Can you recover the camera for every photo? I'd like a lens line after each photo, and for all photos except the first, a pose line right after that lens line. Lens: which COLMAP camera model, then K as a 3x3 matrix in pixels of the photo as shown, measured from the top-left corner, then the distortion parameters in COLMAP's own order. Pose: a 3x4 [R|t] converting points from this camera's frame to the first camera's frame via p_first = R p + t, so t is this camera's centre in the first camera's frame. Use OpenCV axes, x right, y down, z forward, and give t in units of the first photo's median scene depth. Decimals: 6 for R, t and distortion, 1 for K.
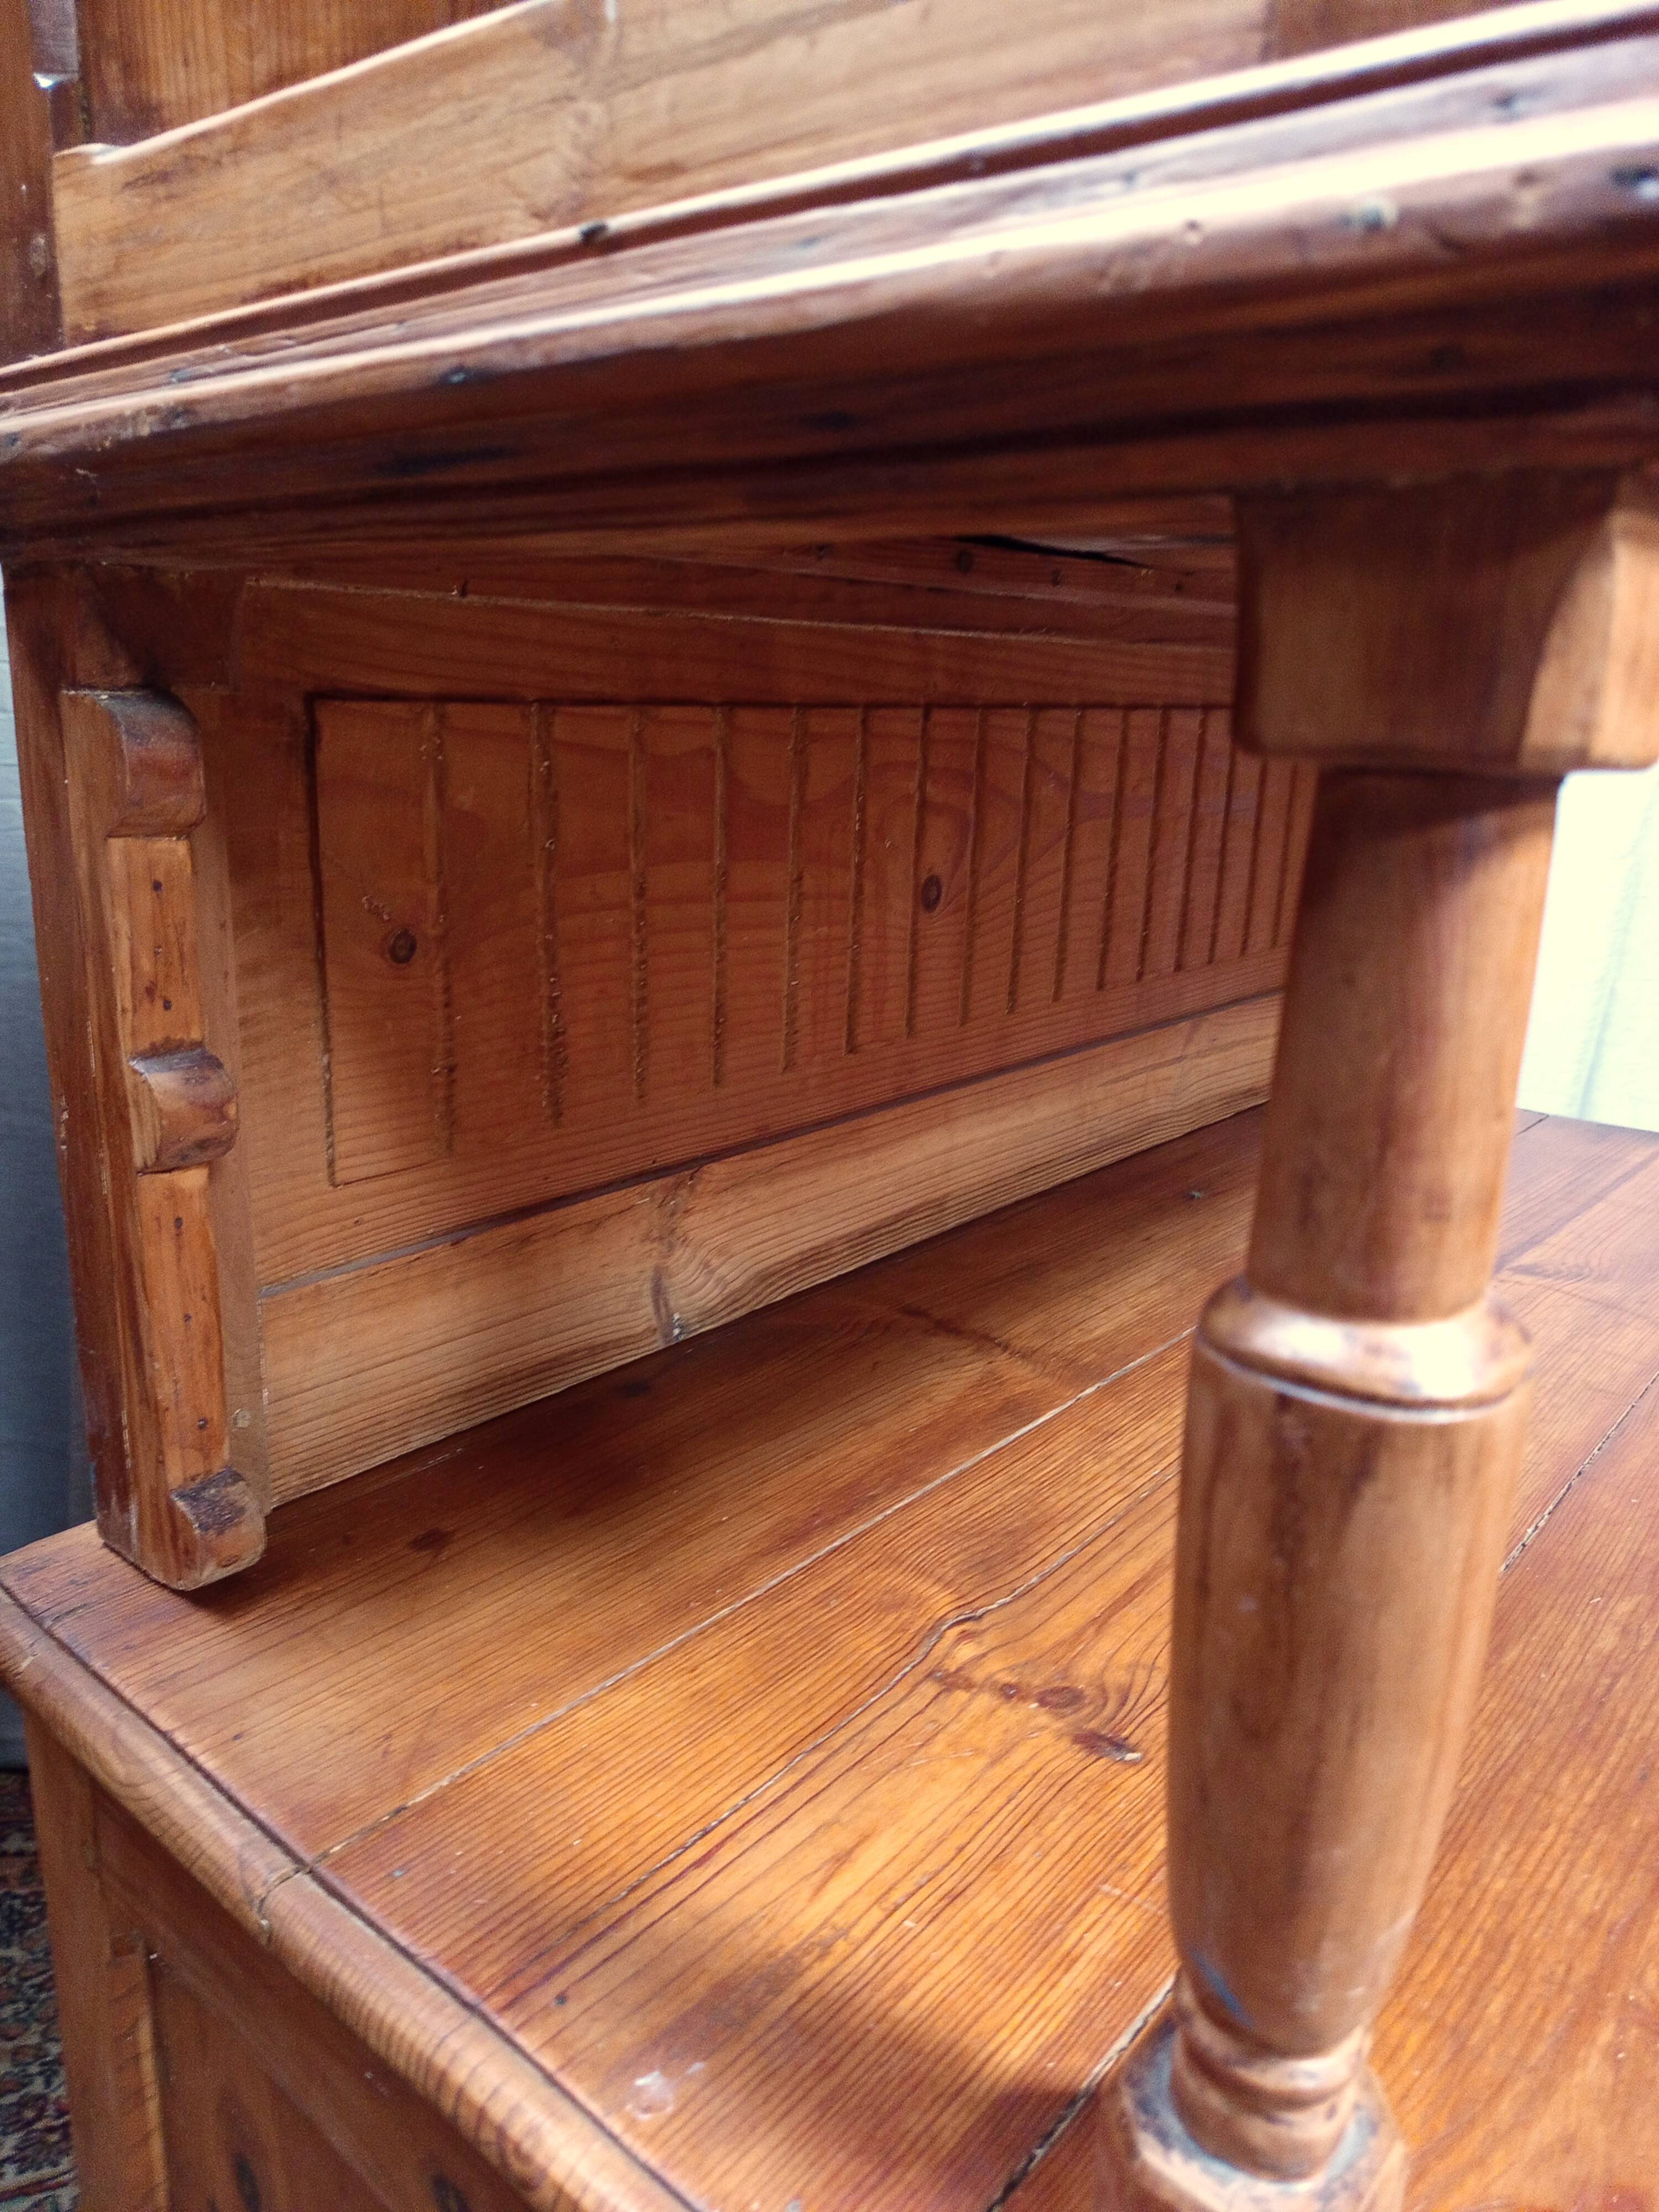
lens RADIAL K [[1538.5, 0, 809.5], [0, 1538.5, 1106.8], [0, 0, 1]] dist [0.020033, -0.027560]
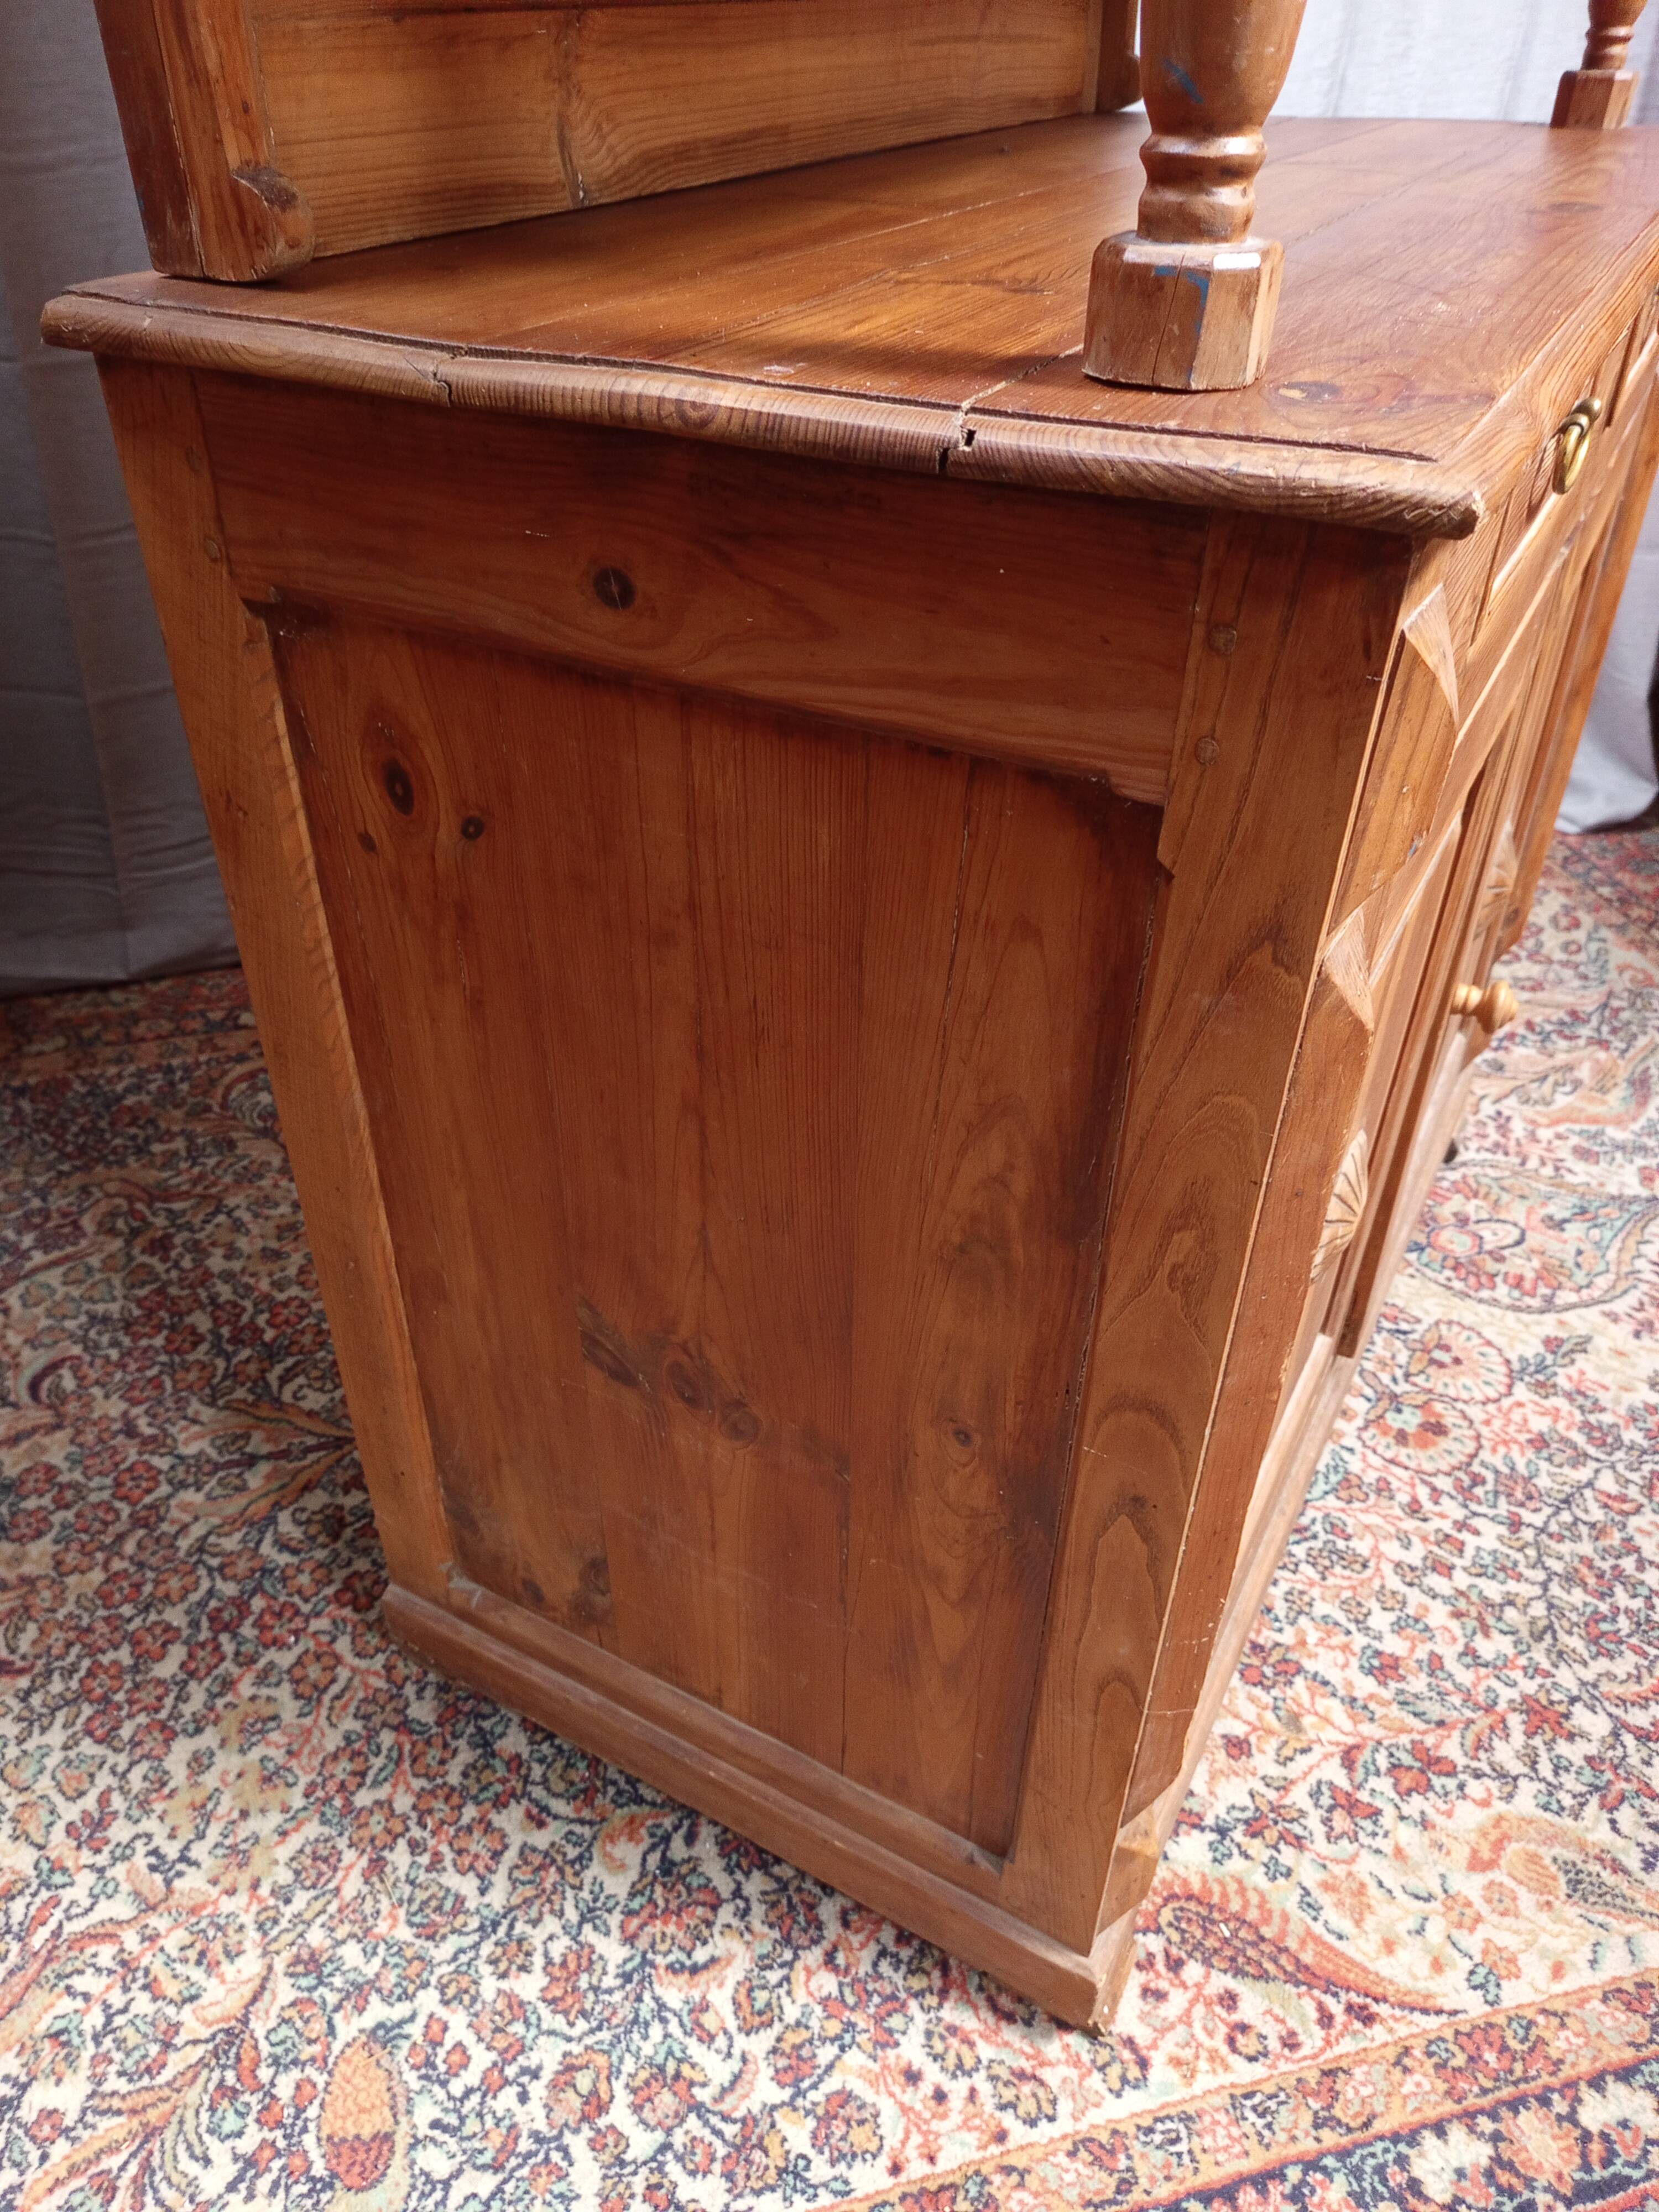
lens RADIAL K [[1538.5, 0, 809.5], [0, 1538.5, 1106.8], [0, 0, 1]] dist [0.020033, -0.027560]
pose [[0.978973, -0.142503, 0.145964, -0.275393], [0.078977, 0.924507, 0.372892, 0.534366], [-0.188083, -0.353524, 0.916322, -0.414366]]
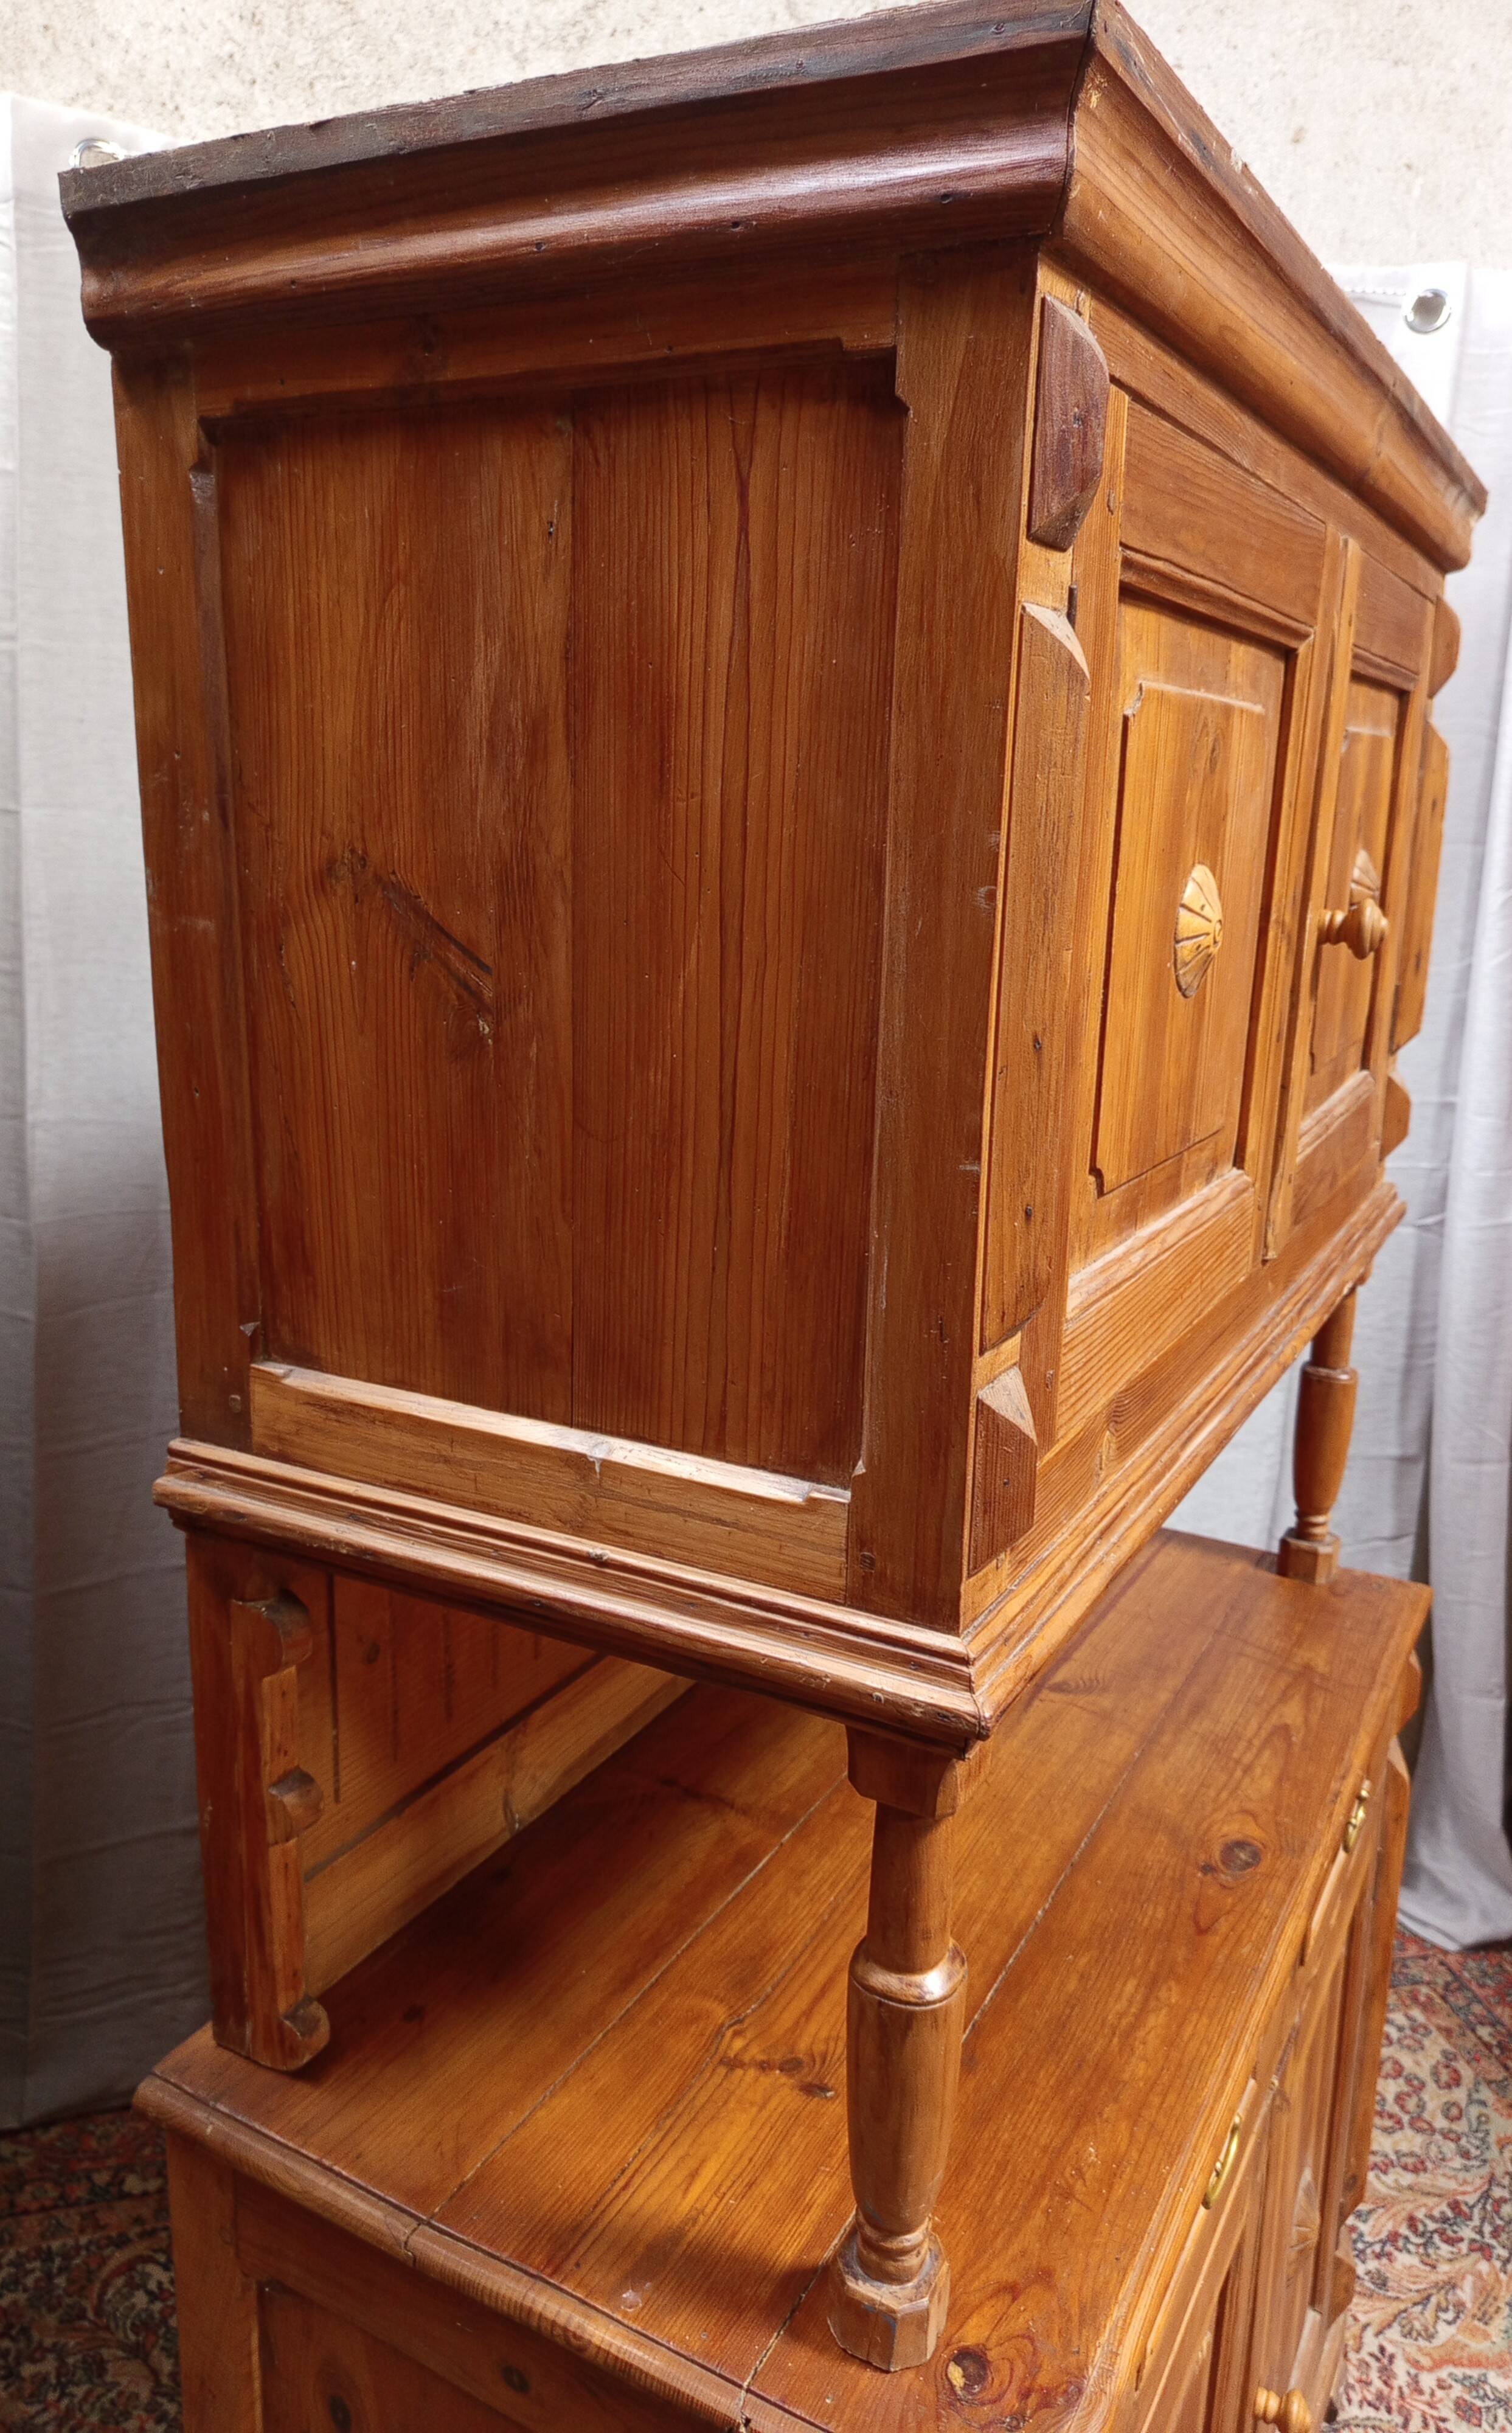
lens RADIAL K [[1685.4, 0, 750.2], [0, 1685.4, 1220.6], [0, 0, 1]] dist [-0.002829, -0.008770]
pose [[0.979773, -0.051686, 0.193322, -0.230987], [0.056238, 0.998253, -0.018132, -0.613912], [-0.192047, 0.028638, 0.980968, -1.038164]]
